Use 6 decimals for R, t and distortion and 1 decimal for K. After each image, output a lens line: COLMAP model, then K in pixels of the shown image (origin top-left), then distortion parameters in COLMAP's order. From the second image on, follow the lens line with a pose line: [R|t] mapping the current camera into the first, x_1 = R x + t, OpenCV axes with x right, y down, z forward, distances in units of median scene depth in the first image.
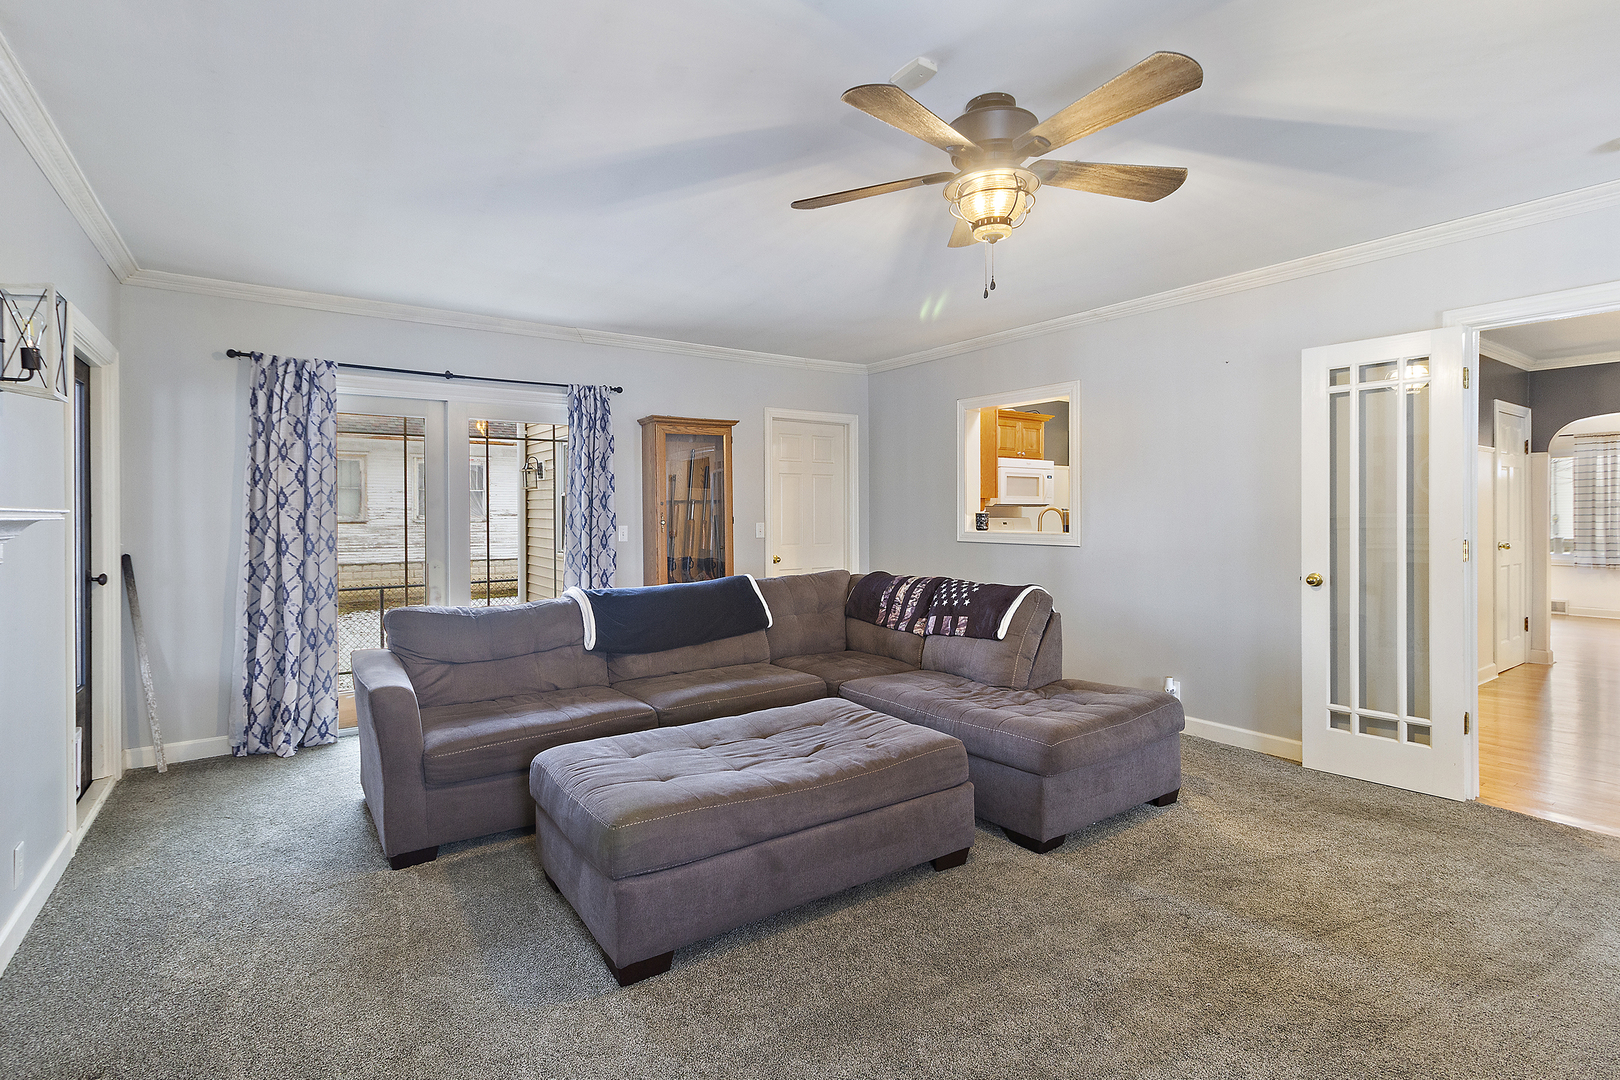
lens RADIAL K [[762.6, 0, 802.1], [0, 762.6, 529.8], [0, 0, 1]] dist [-0.002180, -0.003108]
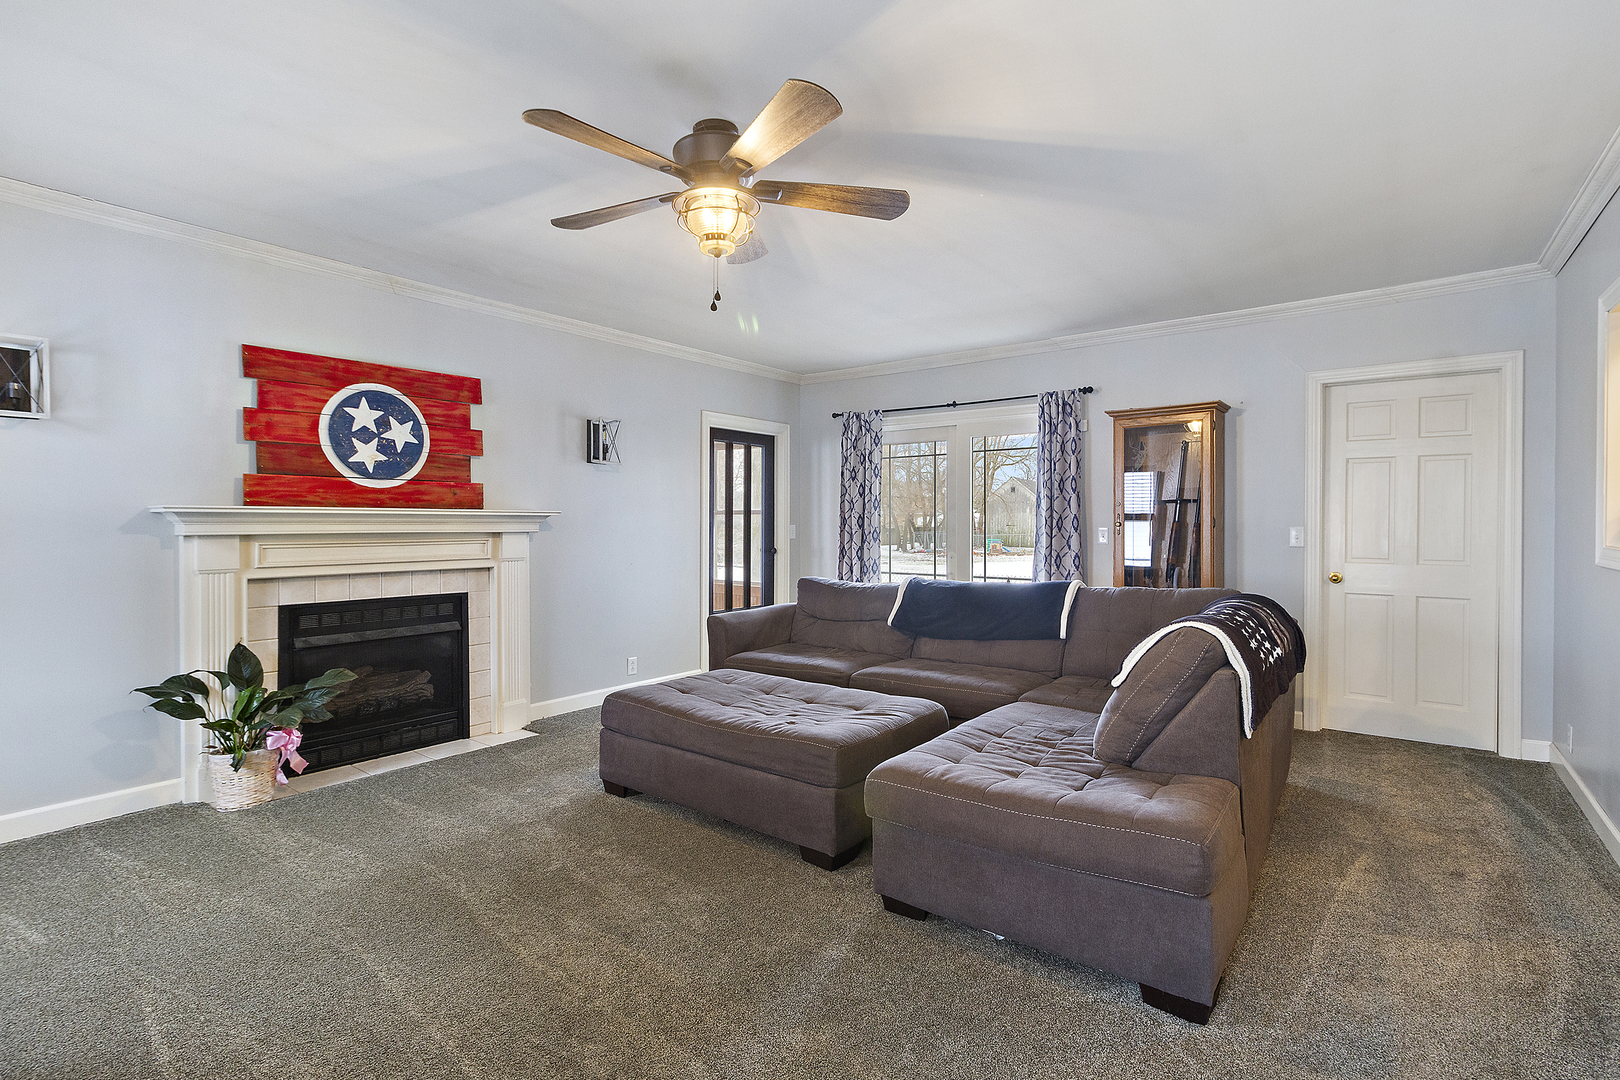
lens RADIAL K [[762.6, 0, 808.0], [0, 762.6, 529.1], [0, 0, 1]] dist [-0.002180, -0.003108]
pose [[0.307433, 0.011747, -0.951497, 0.732023], [-0.023798, 0.999706, 0.004653, 0.001311], [0.951272, 0.021214, 0.307622, 0.438782]]
